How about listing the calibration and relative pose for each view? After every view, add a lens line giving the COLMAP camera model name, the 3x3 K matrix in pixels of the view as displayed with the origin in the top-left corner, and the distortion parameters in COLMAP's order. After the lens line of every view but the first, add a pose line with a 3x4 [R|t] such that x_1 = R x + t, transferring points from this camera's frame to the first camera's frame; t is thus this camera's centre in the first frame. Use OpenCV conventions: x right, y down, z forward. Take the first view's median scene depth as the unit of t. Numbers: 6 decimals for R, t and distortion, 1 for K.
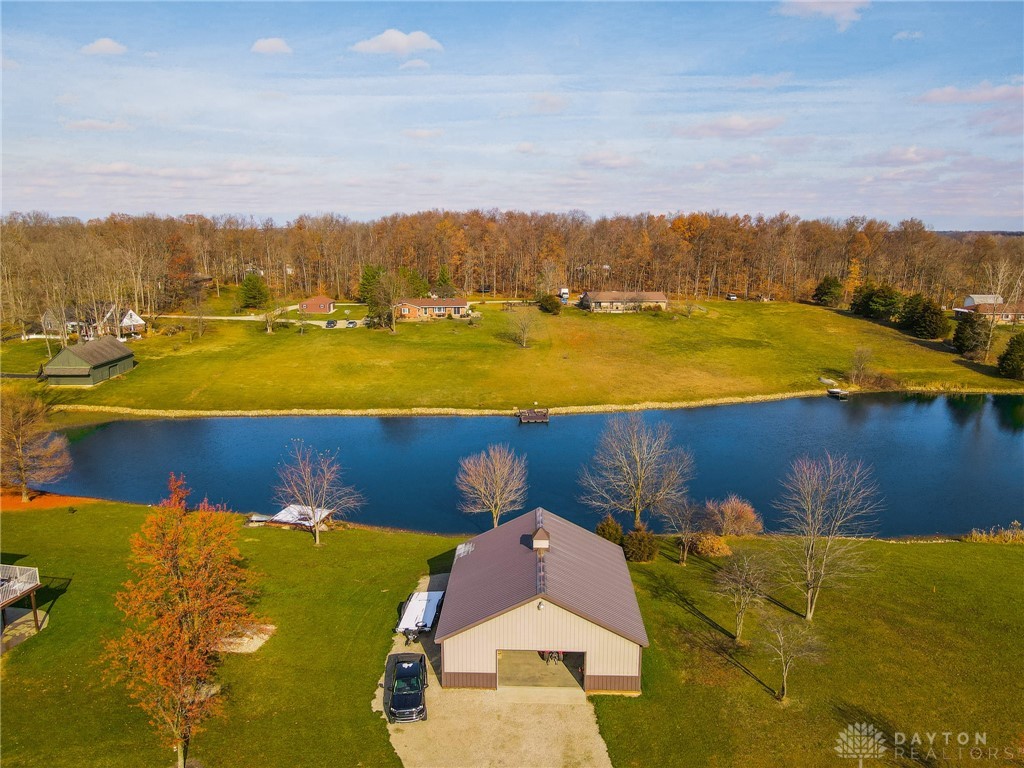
lens RADIAL K [[754.1, 0, 507.8], [0, 754.1, 379.4], [0, 0, 1]] dist [0.001526, 0.021241]
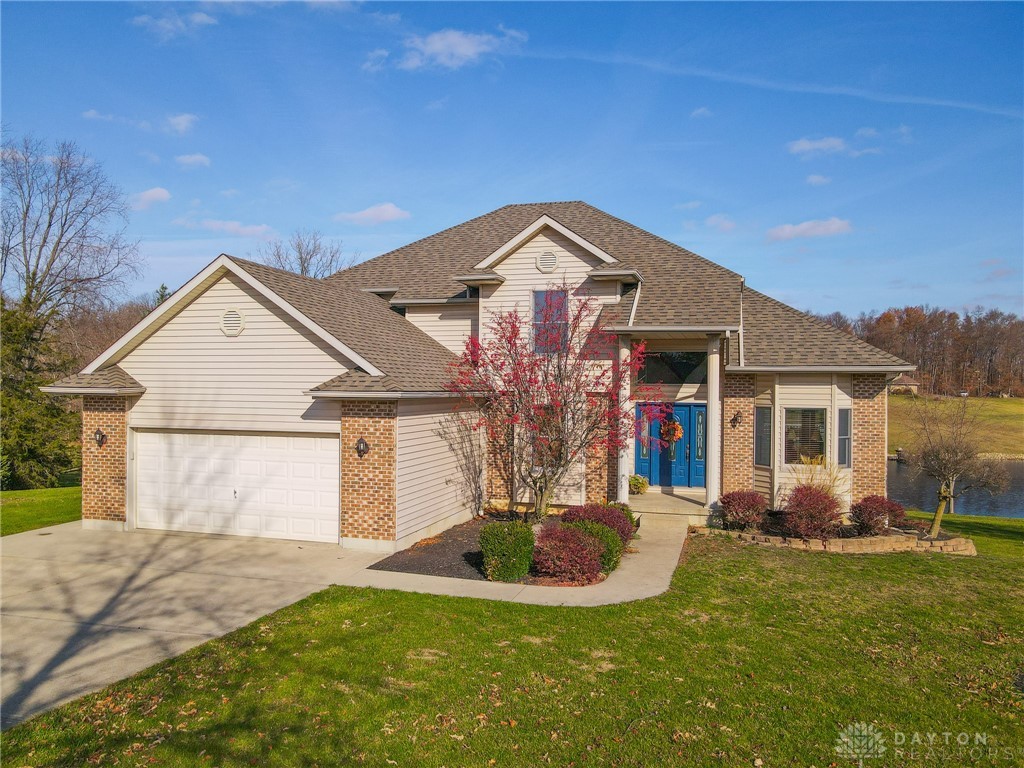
lens RADIAL K [[754.1, 0, 517.4], [0, 754.1, 384.7], [0, 0, 1]] dist [0.001526, 0.021241]
pose [[0.996564, 0.007633, -0.082473, -0.293918], [-0.023349, 0.981250, -0.191318, 0.122481], [0.079466, 0.192587, 0.978057, 0.142327]]
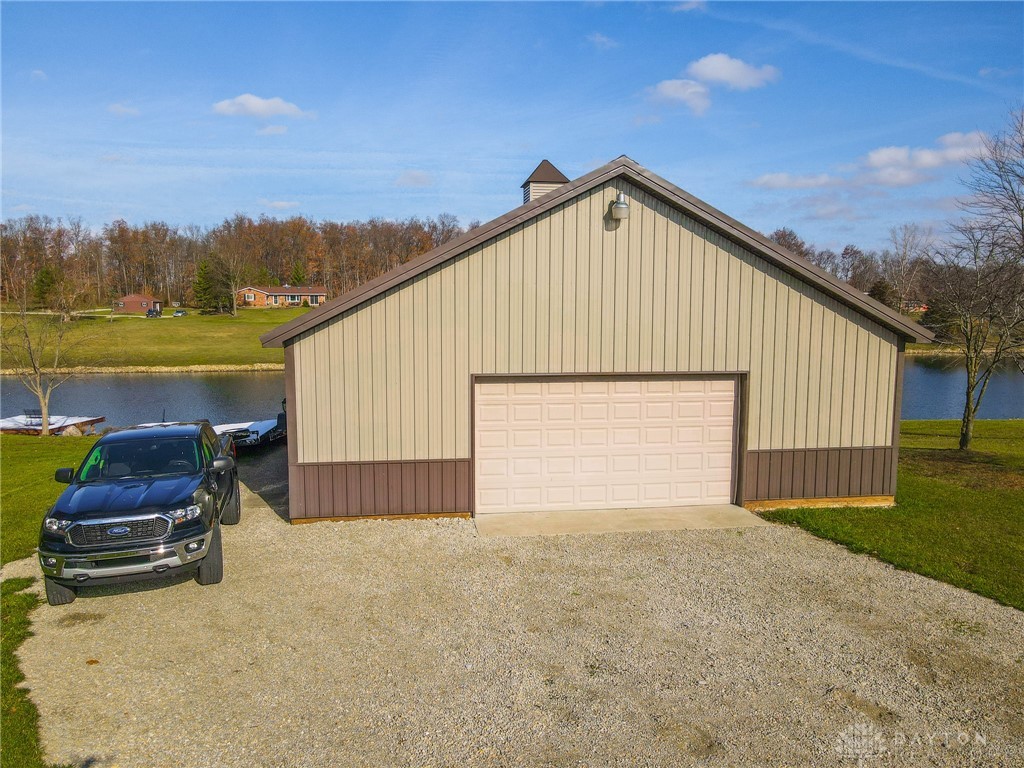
lens RADIAL K [[754.1, 0, 510.9], [0, 754.1, 380.0], [0, 0, 1]] dist [0.001526, 0.021241]
pose [[0.982061, -0.017714, 0.187730, -0.017744], [0.035053, 0.995375, -0.089445, 0.119764], [-0.185277, 0.094421, 0.978140, 0.215760]]
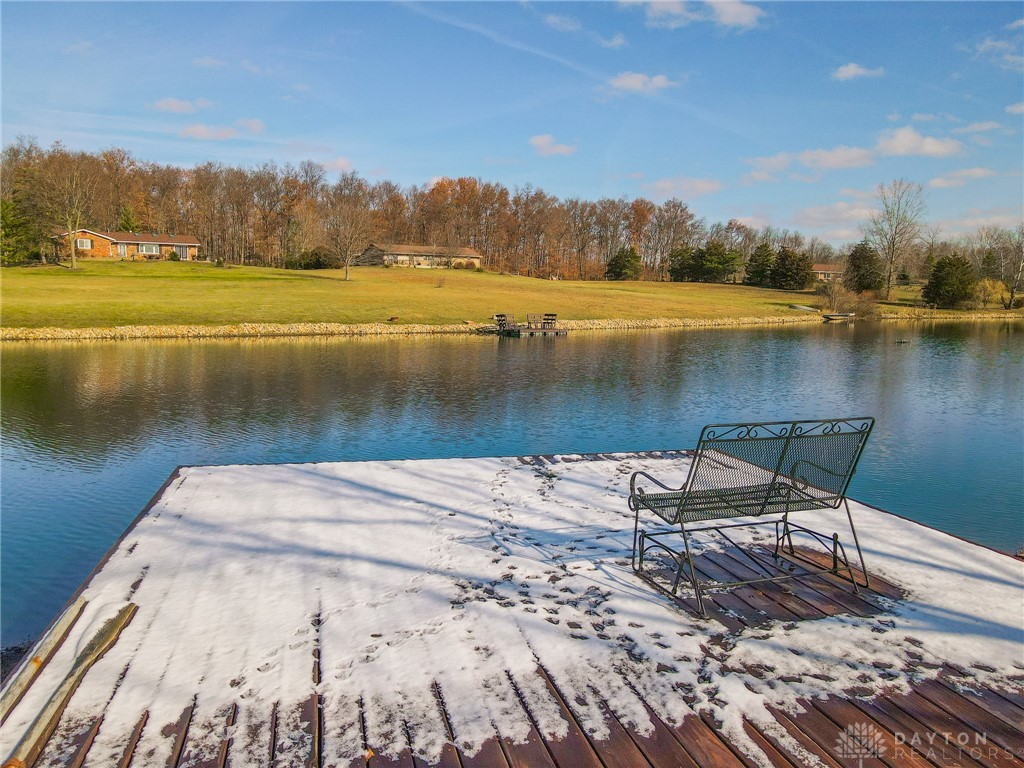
lens RADIAL K [[754.1, 0, 511.3], [0, 754.1, 386.6], [0, 0, 1]] dist [0.001526, 0.021241]
pose [[0.886103, -0.048545, 0.460939, -0.172318], [0.080315, 0.995537, -0.049549, 0.096589], [-0.456477, 0.080926, 0.886047, 0.534607]]
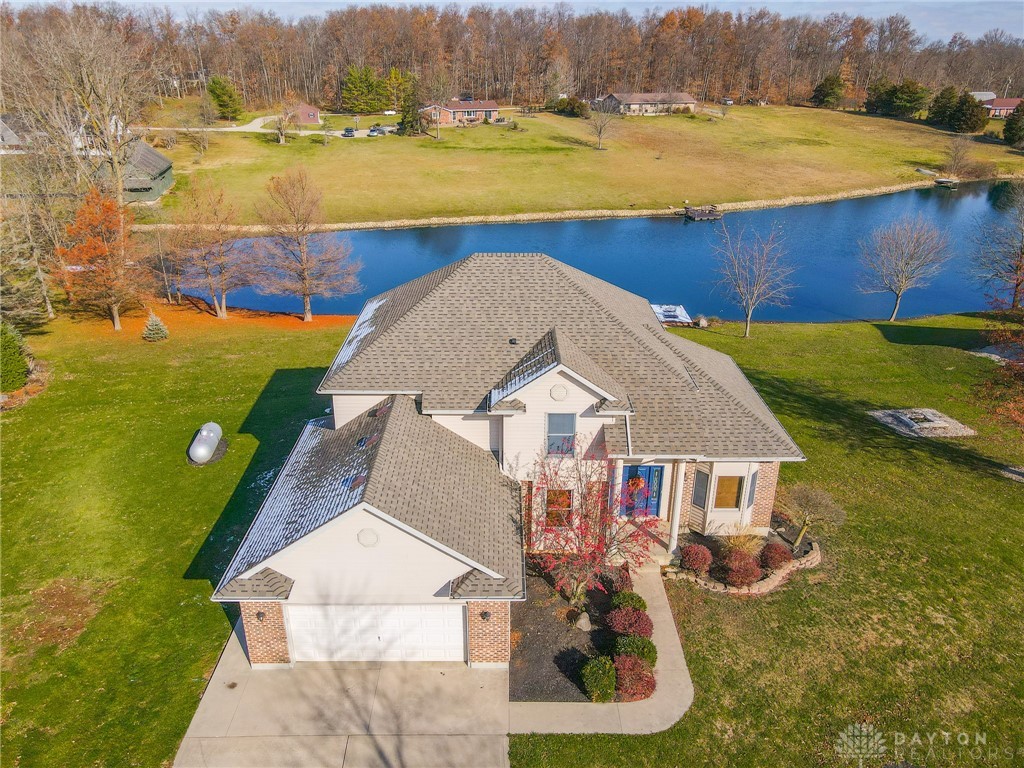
lens RADIAL K [[754.1, 0, 507.6], [0, 754.1, 376.2], [0, 0, 1]] dist [0.001526, 0.021241]
pose [[0.980294, -0.078725, 0.181178, -0.342159], [0.039400, 0.976650, 0.211194, 0.035119], [-0.193573, -0.199893, 0.960506, 0.107563]]
